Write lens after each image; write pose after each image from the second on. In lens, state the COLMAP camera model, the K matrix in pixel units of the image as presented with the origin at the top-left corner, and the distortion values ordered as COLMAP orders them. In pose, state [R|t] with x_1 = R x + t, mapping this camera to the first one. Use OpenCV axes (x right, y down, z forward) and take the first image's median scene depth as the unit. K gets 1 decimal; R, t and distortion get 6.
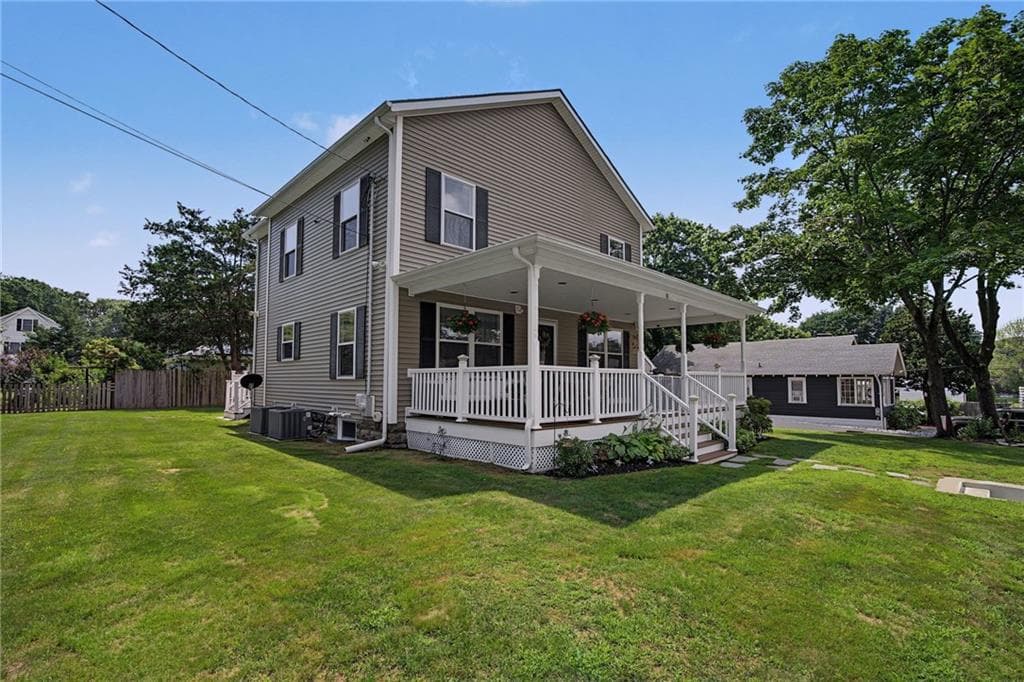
lens RADIAL K [[475.3, 0, 510.2], [0, 475.3, 346.9], [0, 0, 1]] dist [-0.008292, 0.000118]
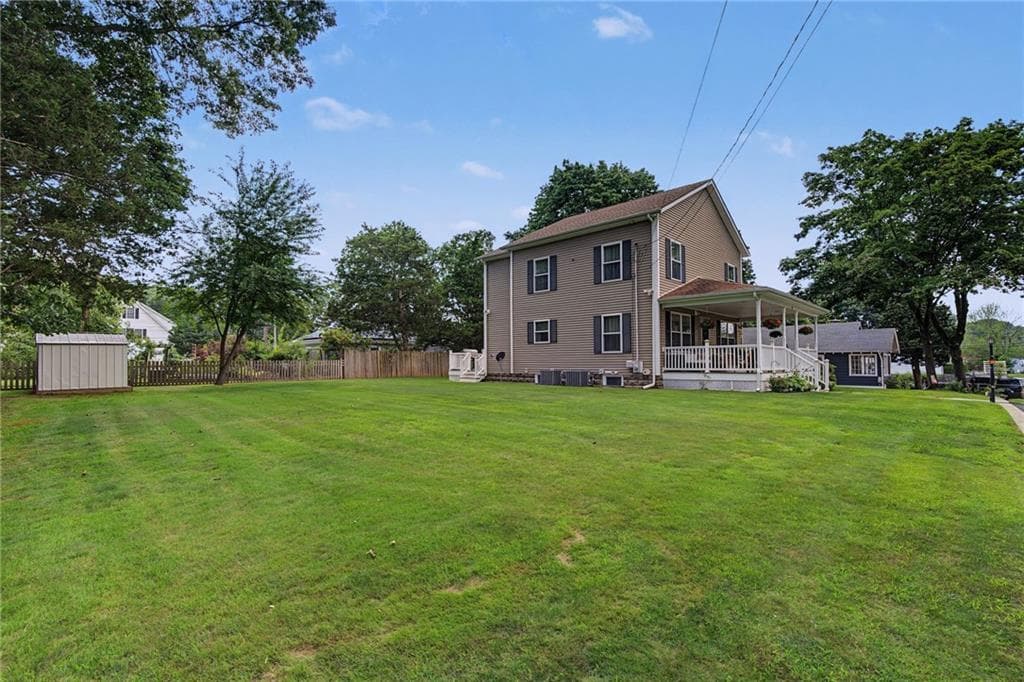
lens RADIAL K [[475.3, 0, 510.2], [0, 475.3, 340.3], [0, 0, 1]] dist [-0.008292, 0.000118]
pose [[0.999612, -0.003796, 0.027607, -0.446289], [0.003125, 0.999699, 0.024320, -0.014635], [-0.027691, -0.024224, 0.999323, -0.447580]]
